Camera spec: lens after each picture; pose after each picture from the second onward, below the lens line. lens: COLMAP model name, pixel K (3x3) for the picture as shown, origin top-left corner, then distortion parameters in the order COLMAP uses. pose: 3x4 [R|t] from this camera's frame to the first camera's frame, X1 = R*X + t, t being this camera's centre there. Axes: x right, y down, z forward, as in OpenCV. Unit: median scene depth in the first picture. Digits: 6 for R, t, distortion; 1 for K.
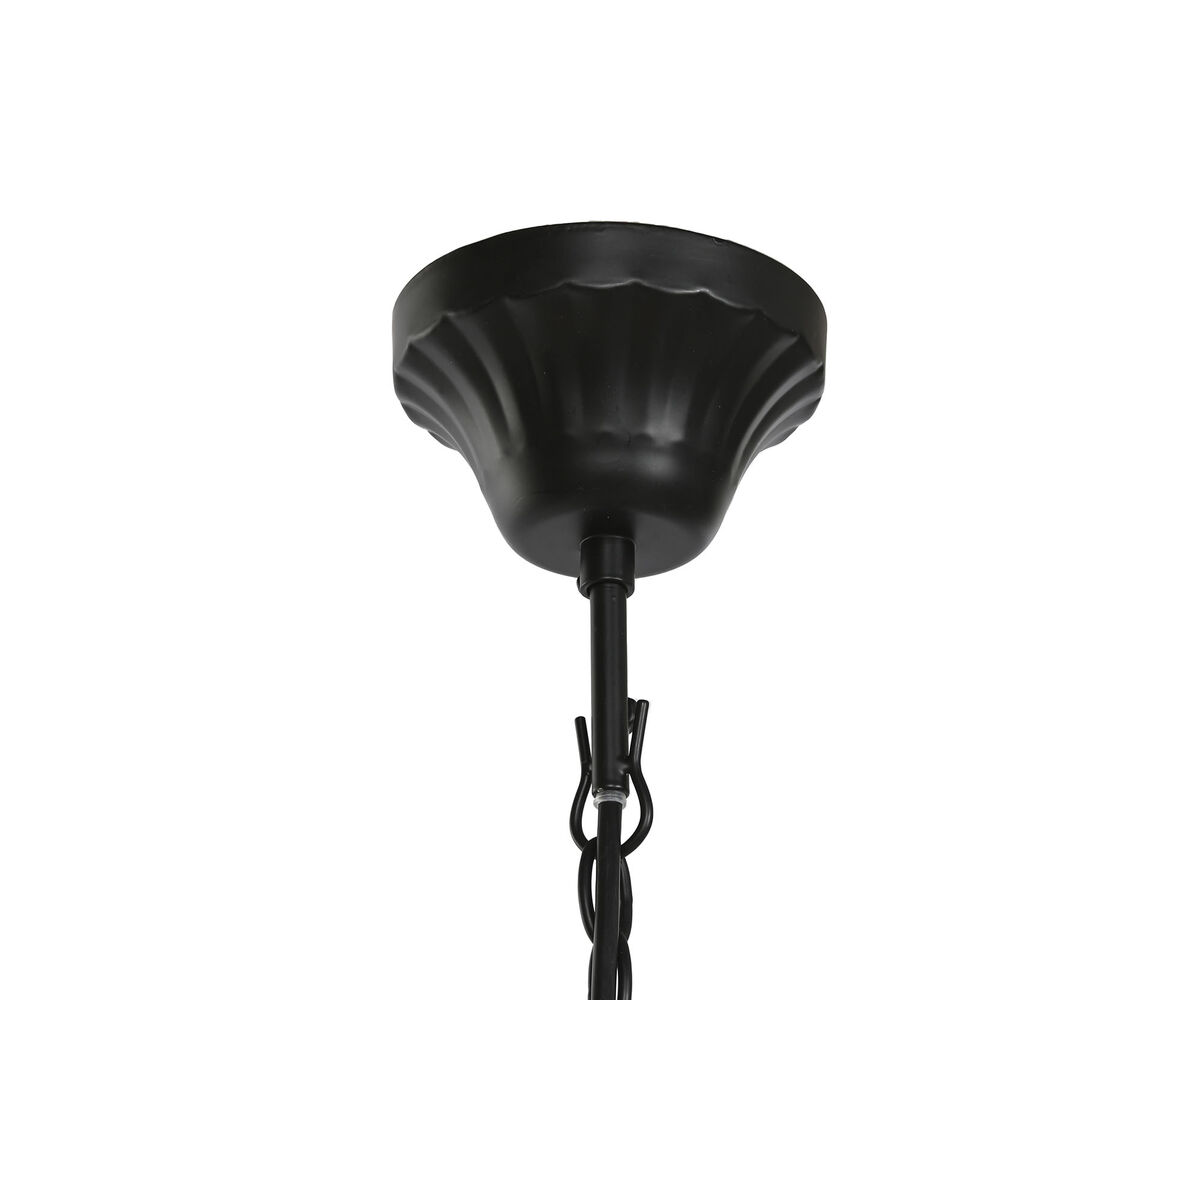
lens RADIAL K [[6467.7, 0, 600.1], [0, 6467.7, 600.1], [0, 0, 1]] dist [-0.047215, 0.000000]
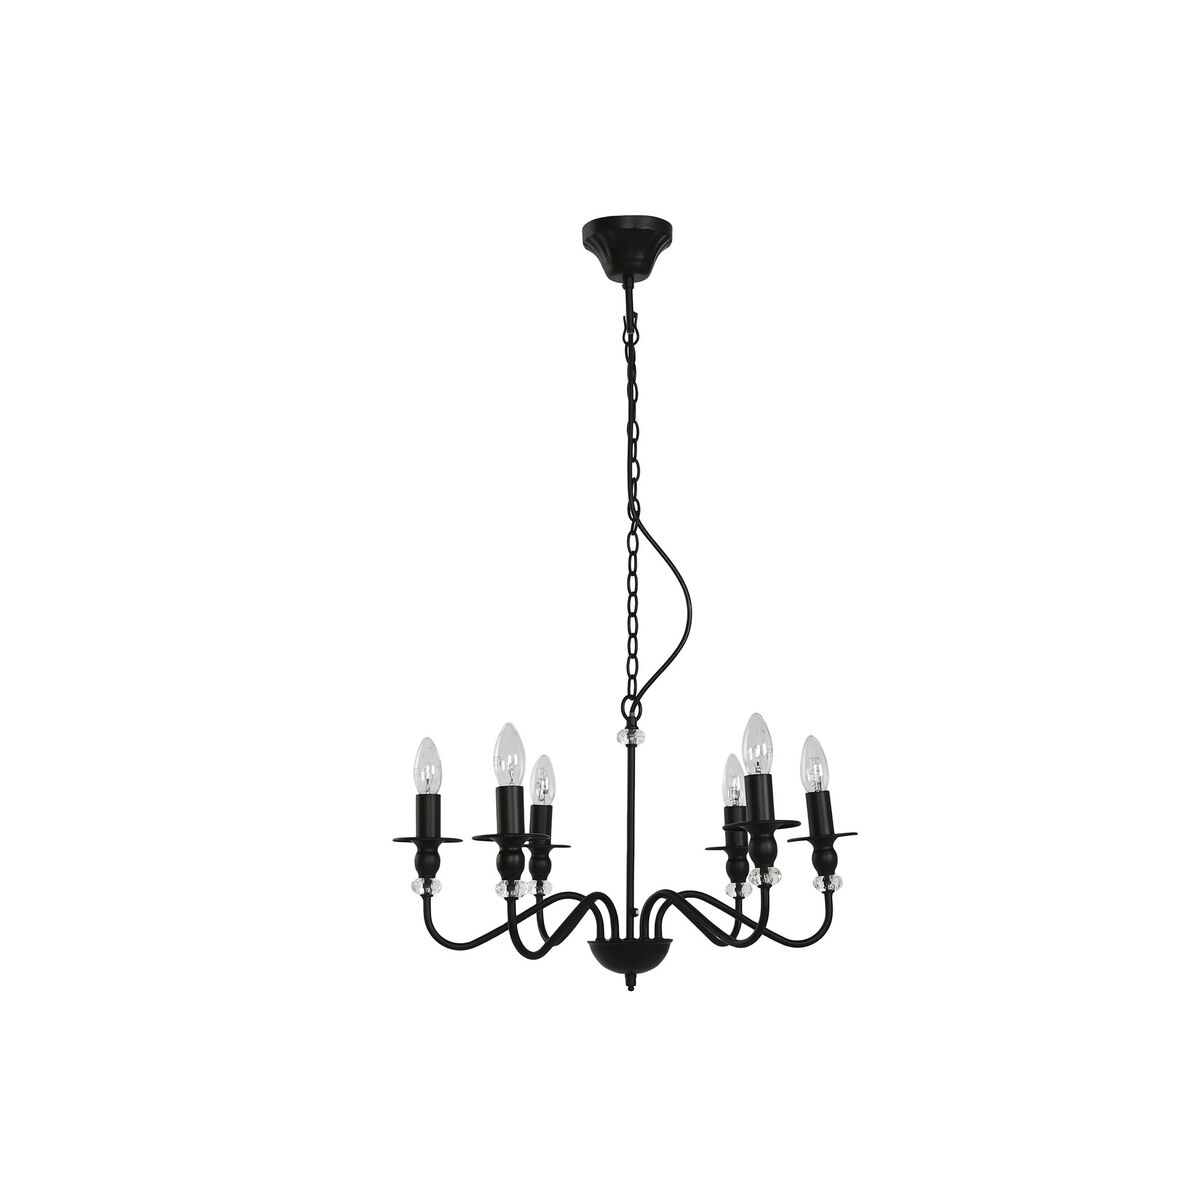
lens RADIAL K [[1610.6, 0, 598.2], [0, 1610.6, 600.7], [0, 0, 1]] dist [-0.019696, 0.000000]
pose [[0.999640, -0.018331, -0.019568, -0.002648], [0.021878, 0.979545, 0.200030, -0.015284], [0.015501, -0.200386, 0.979594, -0.253001]]
